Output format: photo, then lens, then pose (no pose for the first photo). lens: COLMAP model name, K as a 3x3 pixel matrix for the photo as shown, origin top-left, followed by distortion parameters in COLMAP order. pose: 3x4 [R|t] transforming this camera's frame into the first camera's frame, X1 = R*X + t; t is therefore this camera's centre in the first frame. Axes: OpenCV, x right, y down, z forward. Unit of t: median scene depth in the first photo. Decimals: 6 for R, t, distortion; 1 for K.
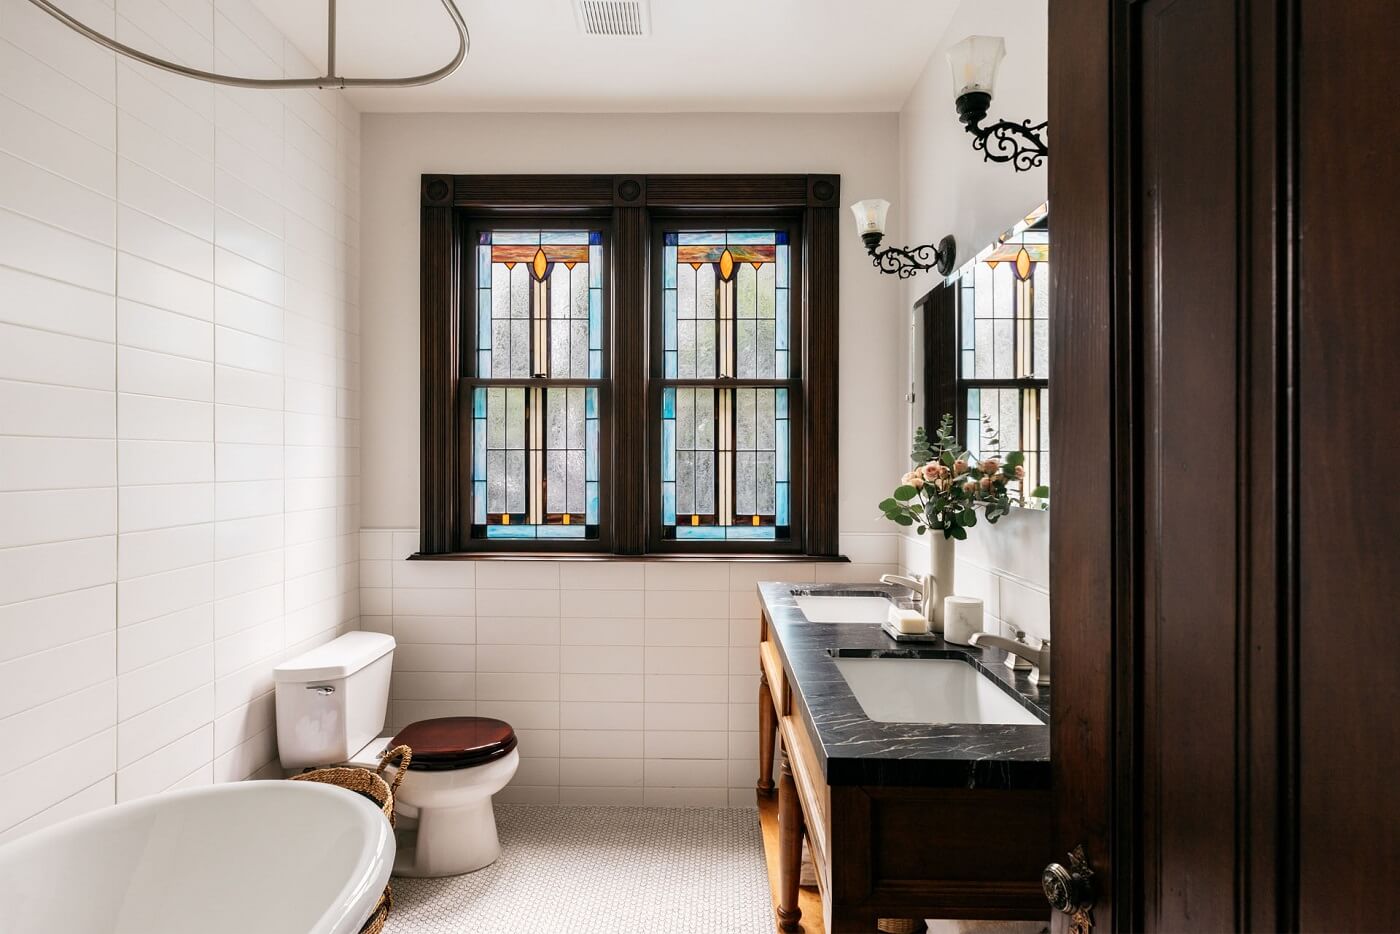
lens RADIAL K [[743.7, 0, 700.0], [0, 743.7, 467.0], [0, 0, 1]] dist [-0.001656, 0.002108]
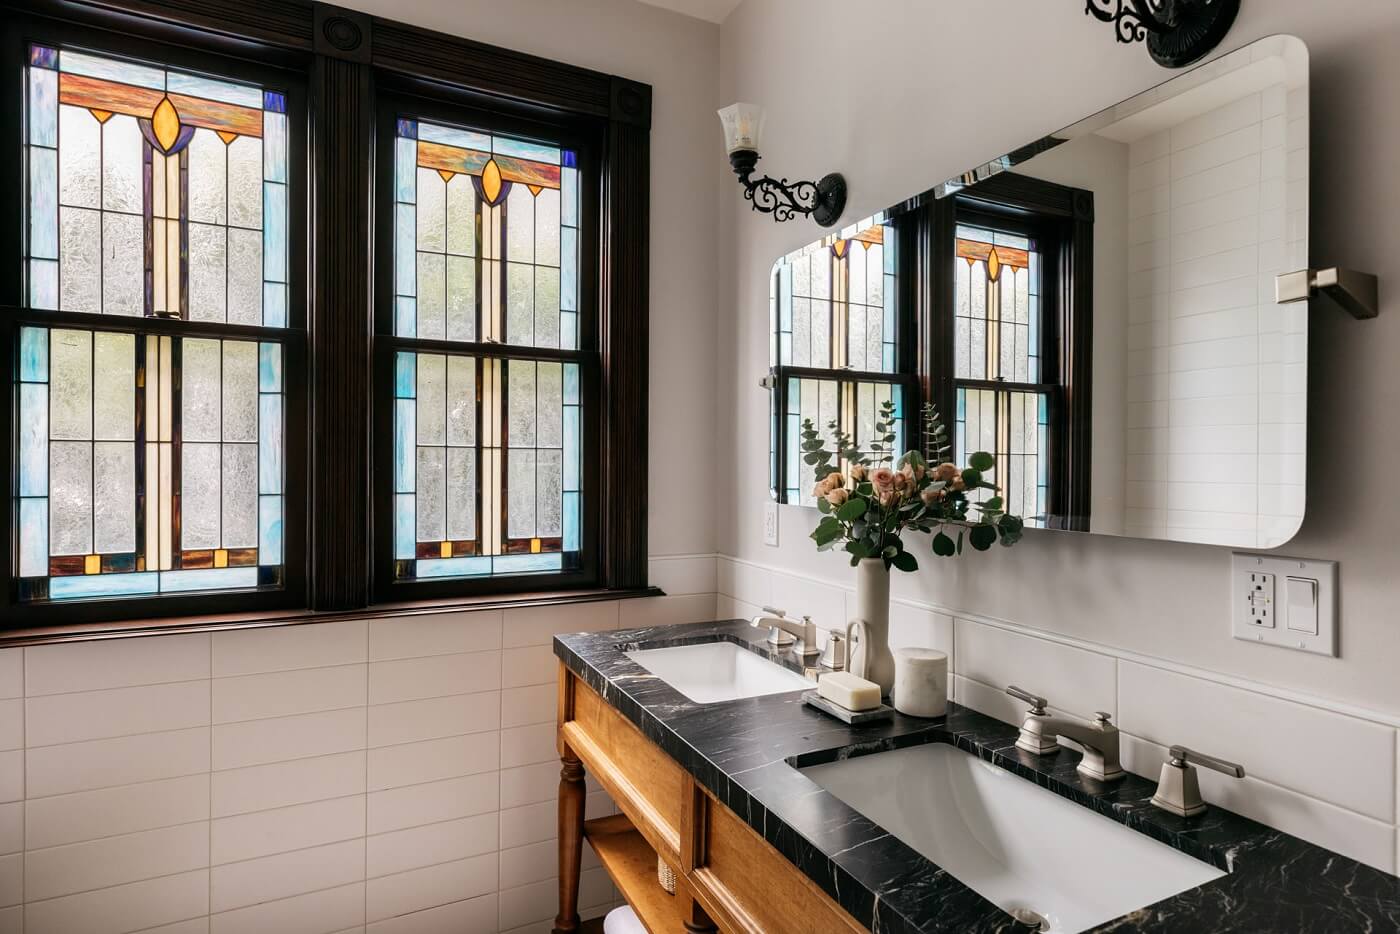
lens RADIAL K [[743.7, 0, 700.0], [0, 743.7, 467.0], [0, 0, 1]] dist [-0.001656, 0.002108]
pose [[0.886145, 0.000825, 0.463407, -0.115561], [-0.000717, 1.000000, -0.000409, -0.003419], [-0.463407, 0.000031, 0.886146, 0.291783]]
